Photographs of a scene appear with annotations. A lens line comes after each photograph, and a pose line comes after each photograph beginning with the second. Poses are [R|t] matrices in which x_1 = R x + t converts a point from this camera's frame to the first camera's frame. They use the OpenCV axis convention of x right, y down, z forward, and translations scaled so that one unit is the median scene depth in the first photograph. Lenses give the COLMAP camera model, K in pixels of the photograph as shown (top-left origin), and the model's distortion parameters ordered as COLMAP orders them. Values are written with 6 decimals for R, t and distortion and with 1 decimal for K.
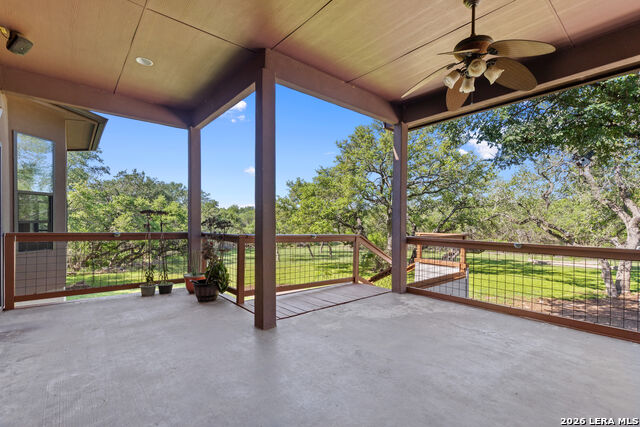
lens RADIAL K [[291.3, 0, 328.4], [0, 291.3, 224.2], [0, 0, 1]] dist [0.008473, 0.000282]
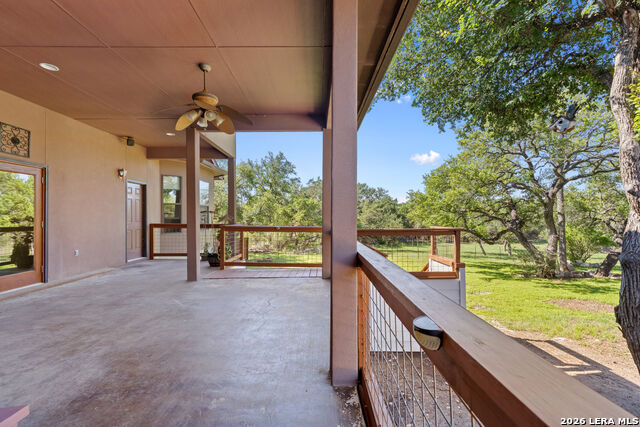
lens RADIAL K [[291.3, 0, 320.9], [0, 291.3, 214.4], [0, 0, 1]] dist [0.008473, 0.000282]
pose [[0.755515, -0.022105, -0.654759, 1.103170], [0.013373, 0.999743, -0.018320, 0.015206], [0.654995, 0.005085, 0.755616, 0.173347]]
